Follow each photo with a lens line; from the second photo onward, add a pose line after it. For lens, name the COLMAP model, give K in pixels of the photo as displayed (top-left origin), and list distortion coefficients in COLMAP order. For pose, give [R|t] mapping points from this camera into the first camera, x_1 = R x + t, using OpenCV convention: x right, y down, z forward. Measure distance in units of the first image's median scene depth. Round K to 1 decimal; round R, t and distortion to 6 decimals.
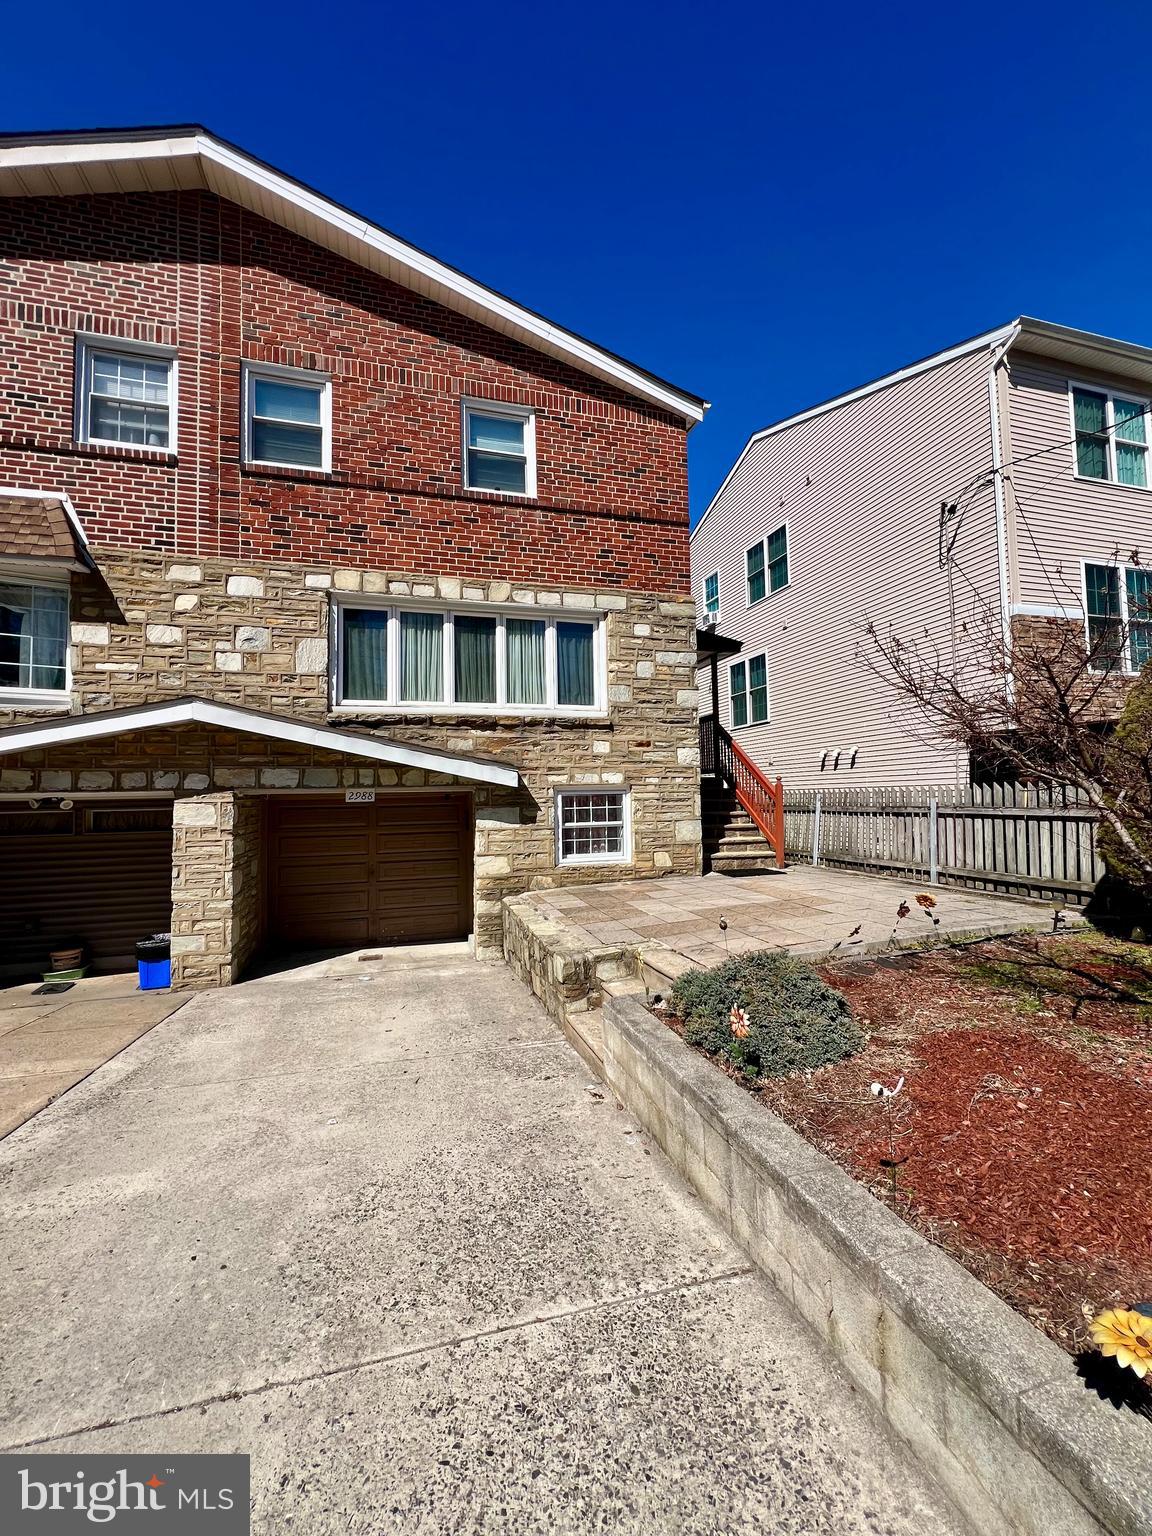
lens RADIAL K [[615.8, 0, 572.9], [0, 615.8, 768.7], [0, 0, 1]] dist [-0.004111, 0.000767]
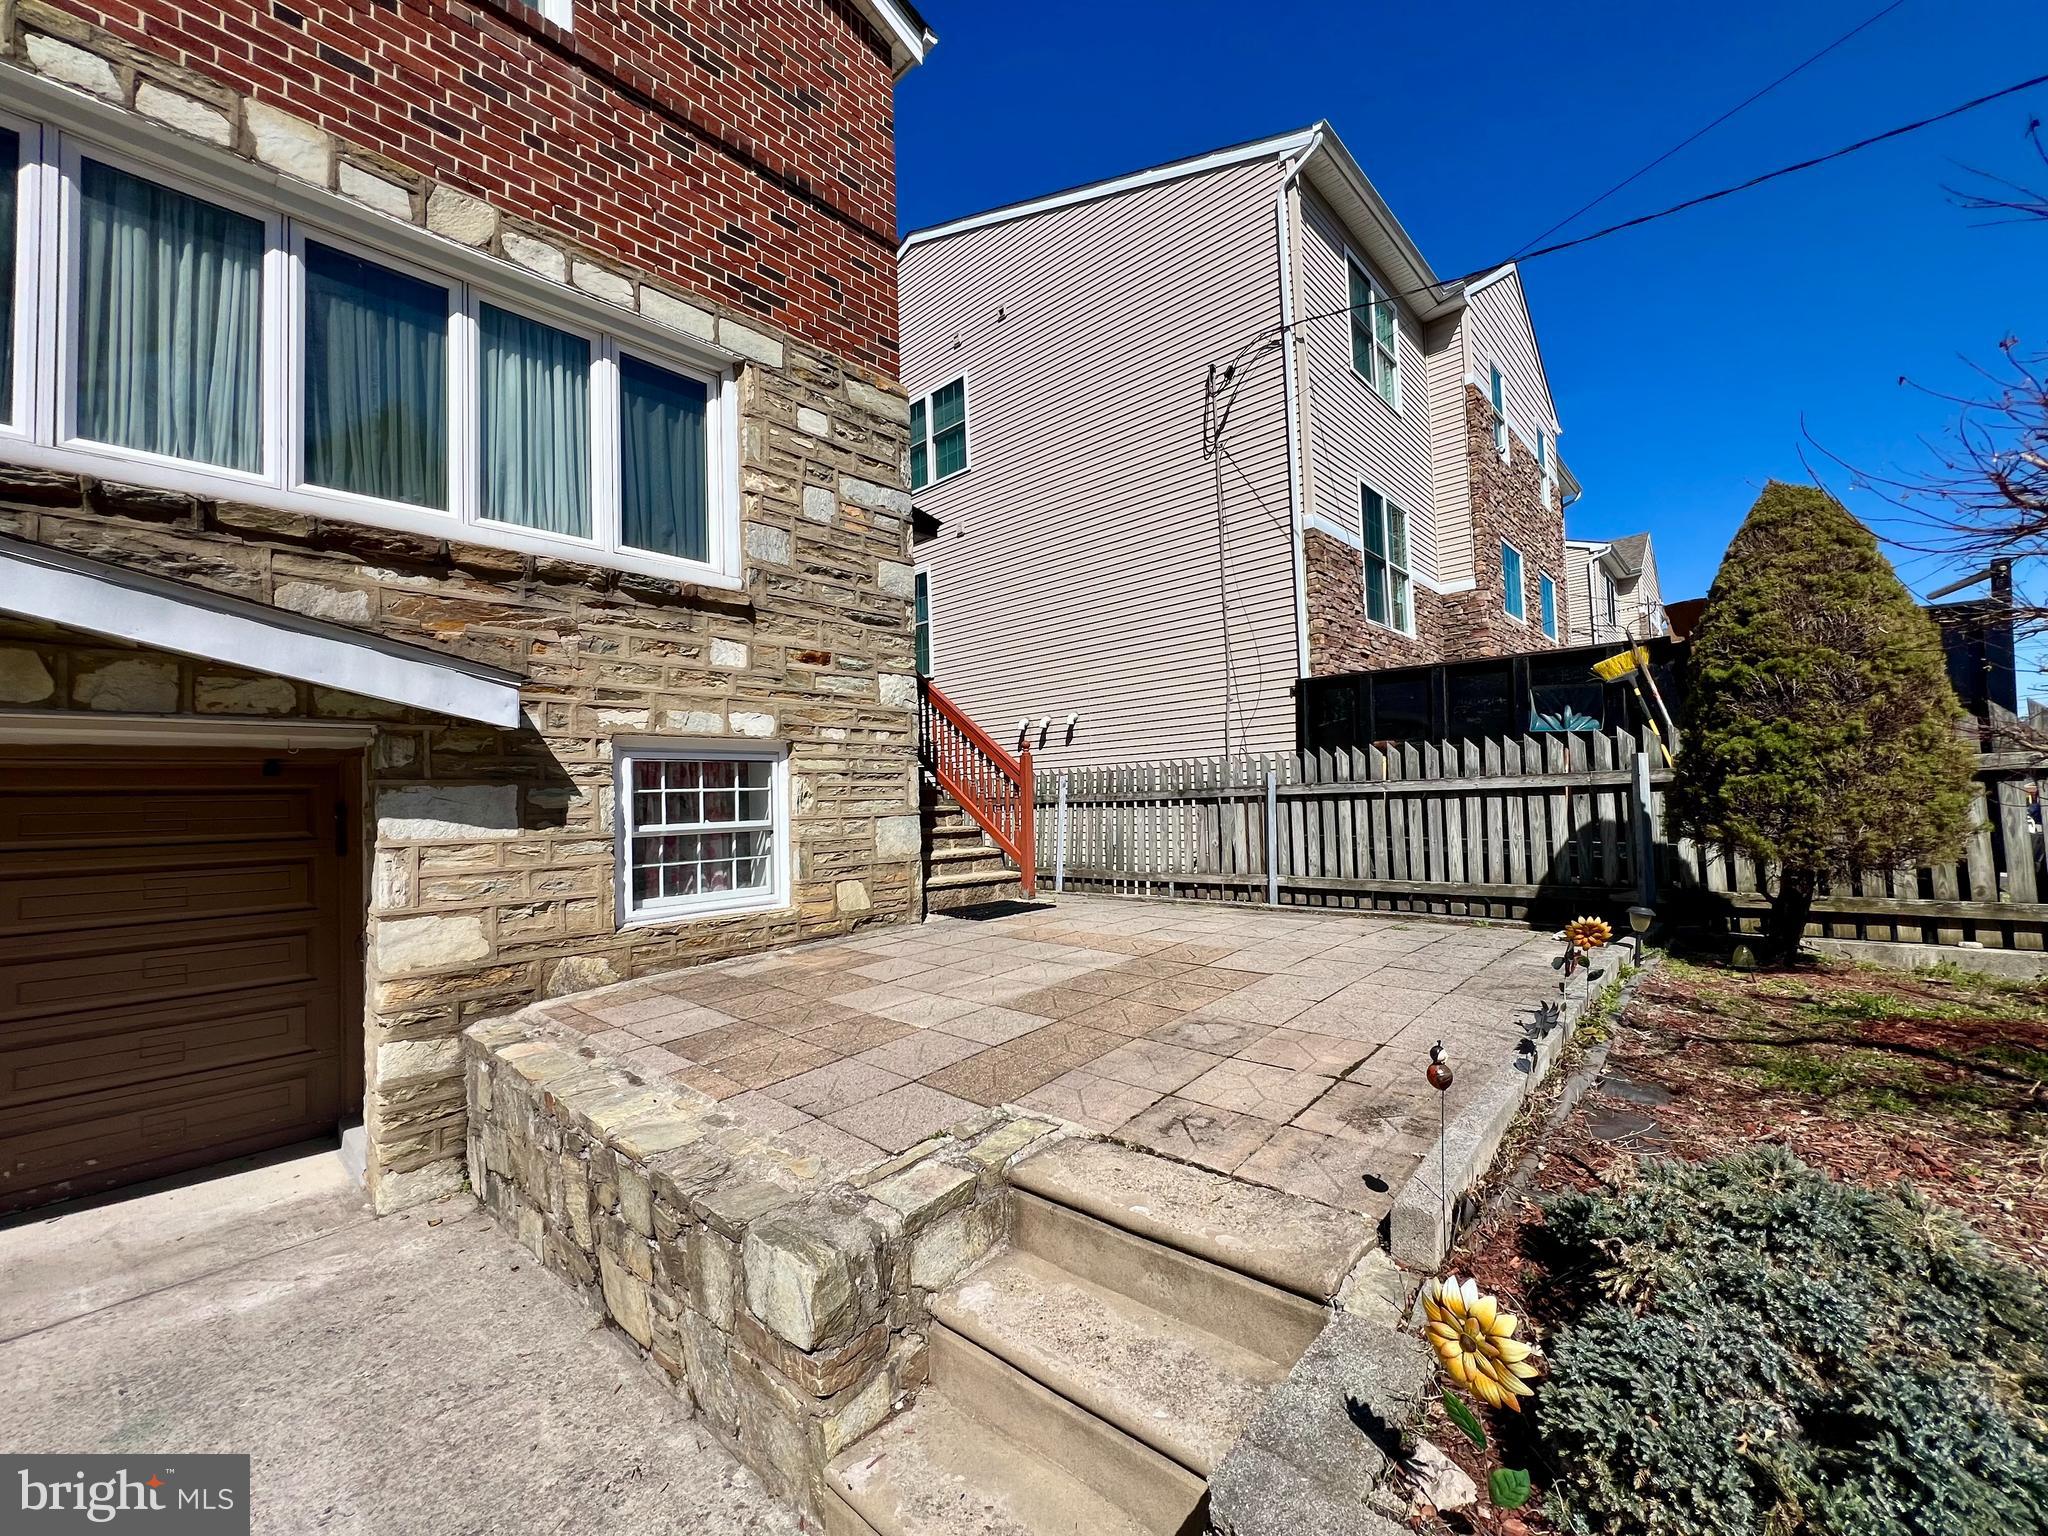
lens RADIAL K [[821.1, 0, 1025.4], [0, 821.1, 771.7], [0, 0, 1]] dist [-0.004111, 0.000767]
pose [[0.858394, 0.010234, 0.512889, -0.075031], [-0.007594, 0.999945, -0.007242, 0.053847], [-0.512935, 0.002321, 0.858424, 0.380705]]
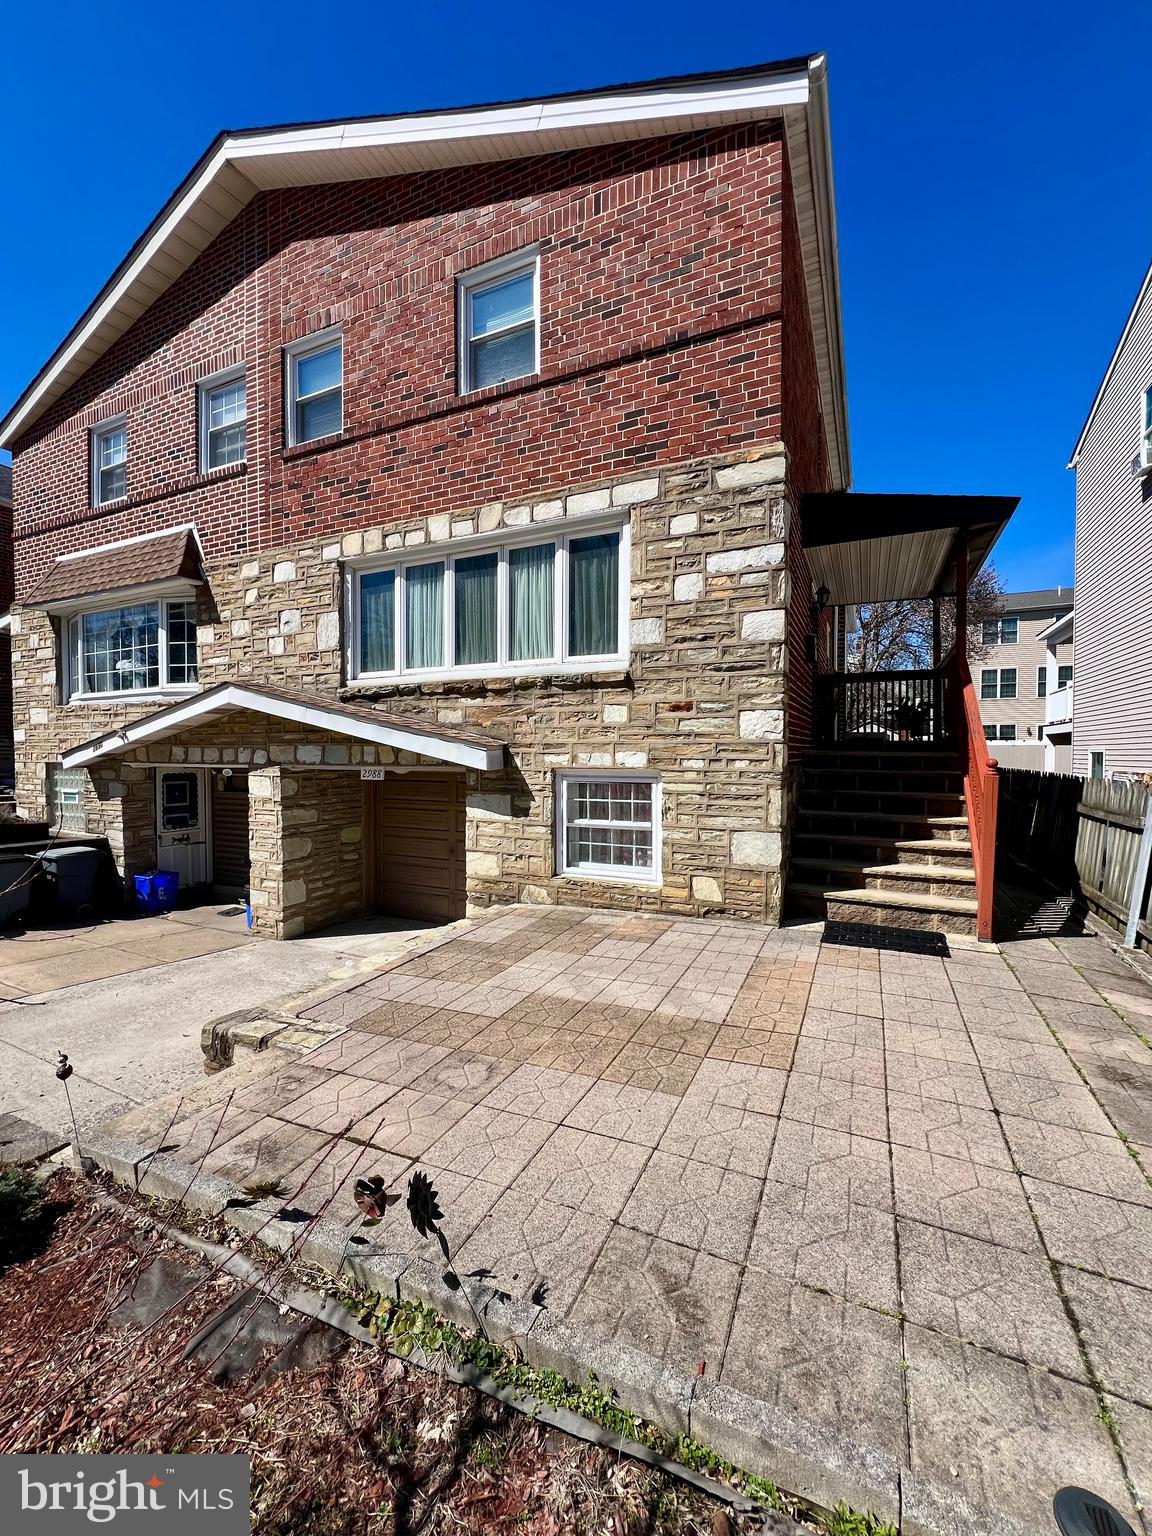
lens RADIAL K [[615.8, 0, 572.9], [0, 615.8, 768.7], [0, 0, 1]] dist [-0.004111, 0.000767]
pose [[0.741717, 0.036680, -0.669709, 0.479090], [0.016578, 0.997196, 0.072977, -0.025606], [0.670508, -0.065231, 0.739029, 0.463722]]
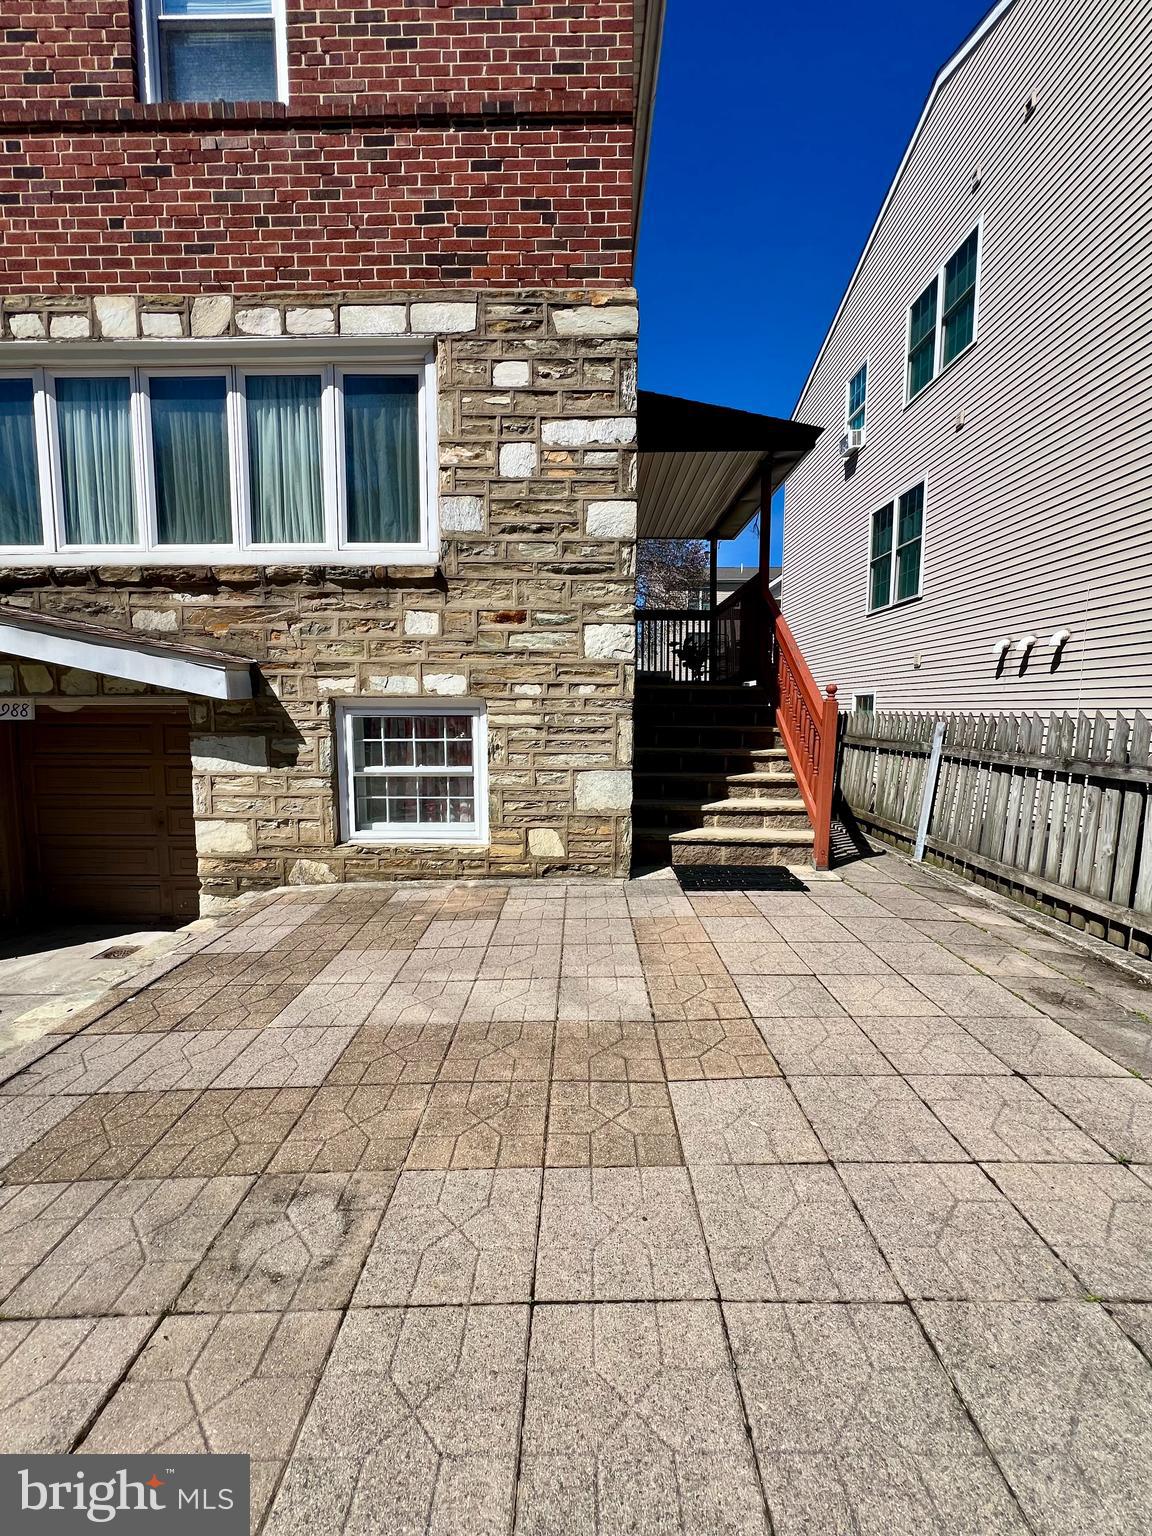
lens RADIAL K [[616.4, 0, 573.4], [0, 616.4, 768.7], [0, 0, 1]] dist [-0.003608, 0.000351]
pose [[0.954191, 0.049198, -0.295124, 0.329873], [-0.005506, 0.989108, 0.147088, 0.008474], [0.299146, -0.138725, 0.944069, 0.541733]]
